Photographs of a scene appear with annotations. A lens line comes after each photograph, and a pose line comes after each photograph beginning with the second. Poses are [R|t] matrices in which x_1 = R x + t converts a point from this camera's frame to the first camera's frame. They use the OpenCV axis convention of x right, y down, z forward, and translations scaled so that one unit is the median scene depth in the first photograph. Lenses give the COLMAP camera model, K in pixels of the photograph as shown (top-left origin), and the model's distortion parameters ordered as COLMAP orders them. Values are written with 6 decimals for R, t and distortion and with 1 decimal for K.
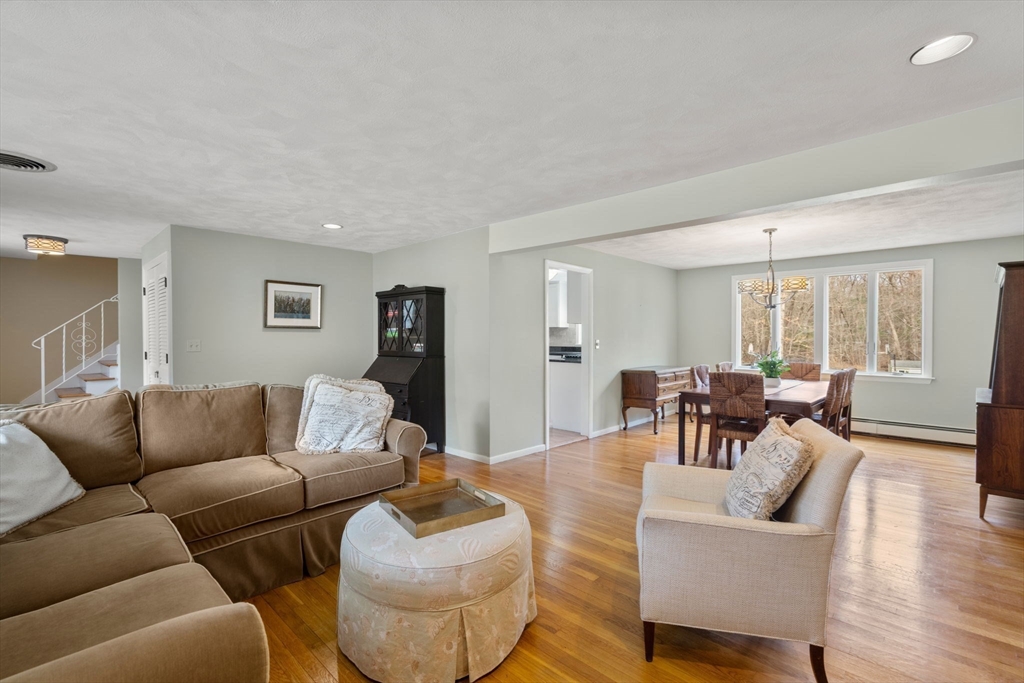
lens RADIAL K [[467.9, 0, 509.8], [0, 467.9, 341.1], [0, 0, 1]] dist [0.002707, 0.000232]
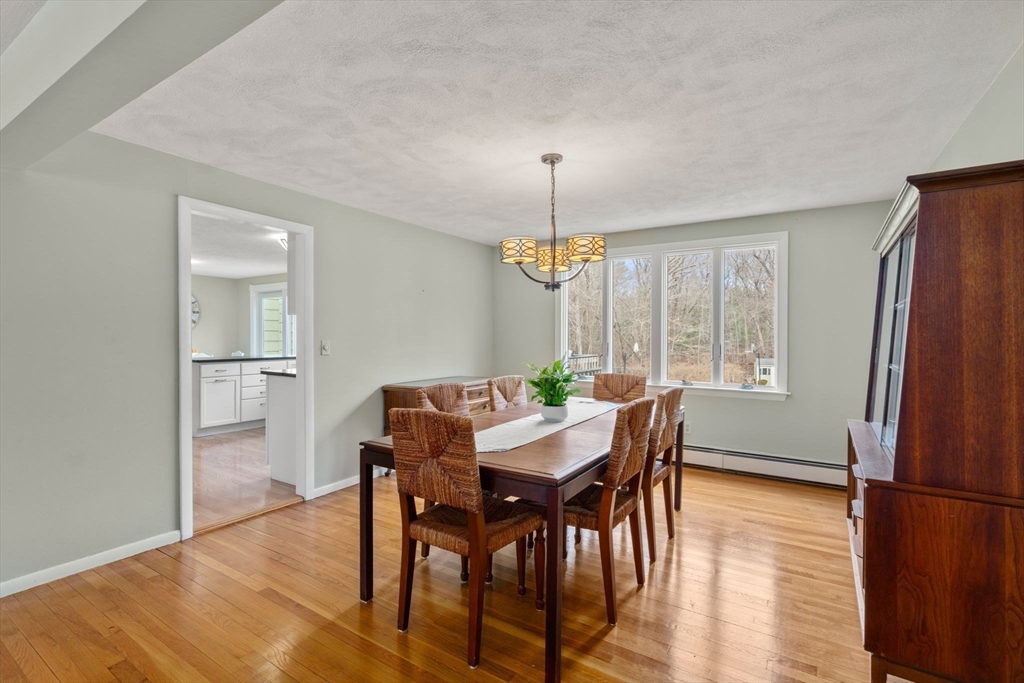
lens RADIAL K [[472.0, 0, 504.5], [0, 472.0, 337.1], [0, 0, 1]] dist [-0.000664, 0.000489]
pose [[0.981947, 0.002979, 0.189132, 0.380808], [-0.001861, 0.999980, -0.006091, -0.004455], [-0.189147, 0.005629, 0.981933, 0.418038]]
